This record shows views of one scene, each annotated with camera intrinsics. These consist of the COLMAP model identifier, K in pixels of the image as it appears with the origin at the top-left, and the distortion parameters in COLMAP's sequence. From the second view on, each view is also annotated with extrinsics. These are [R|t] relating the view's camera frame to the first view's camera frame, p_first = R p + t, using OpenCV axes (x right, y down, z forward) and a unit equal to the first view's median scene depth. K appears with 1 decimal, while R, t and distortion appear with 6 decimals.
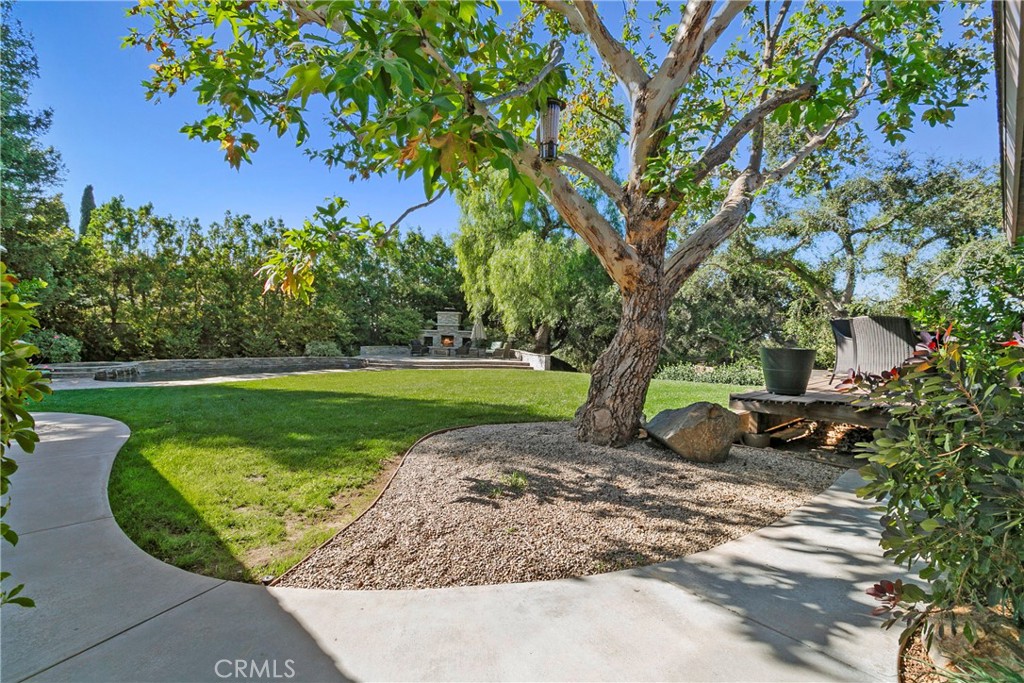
lens RADIAL K [[505.8, 0, 507.6], [0, 505.8, 336.3], [0, 0, 1]] dist [0.003487, 0.001184]
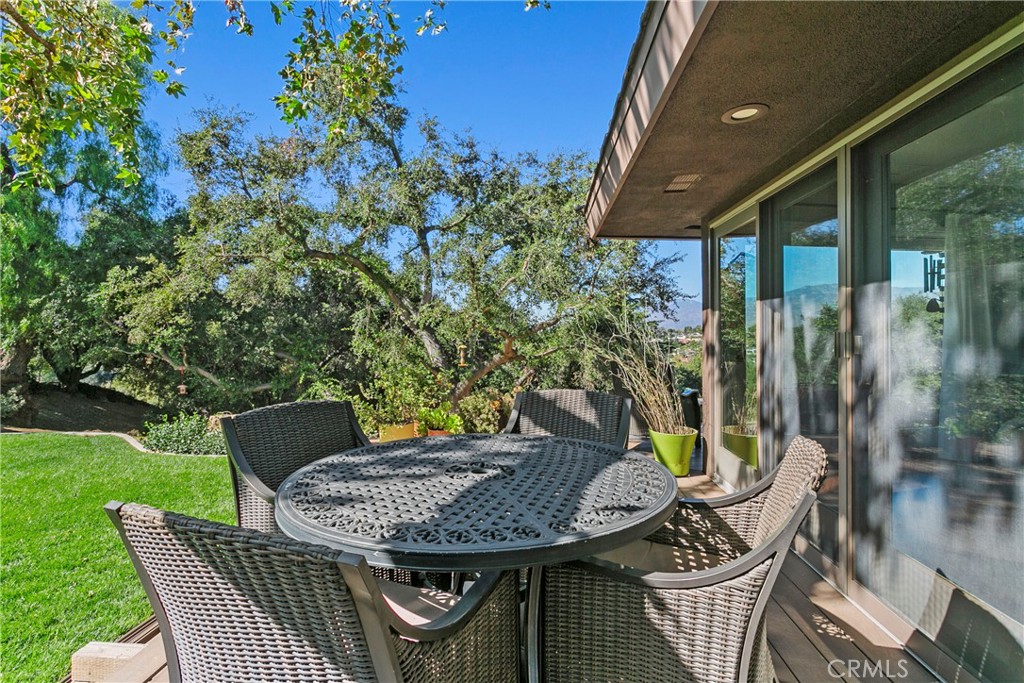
lens RADIAL K [[505.8, 0, 507.6], [0, 505.8, 336.3], [0, 0, 1]] dist [0.003487, 0.001184]
pose [[0.761643, -0.039542, 0.646789, 0.250323], [0.041090, 0.999075, 0.012693, -0.033545], [-0.646693, 0.016909, 0.762563, 0.296660]]
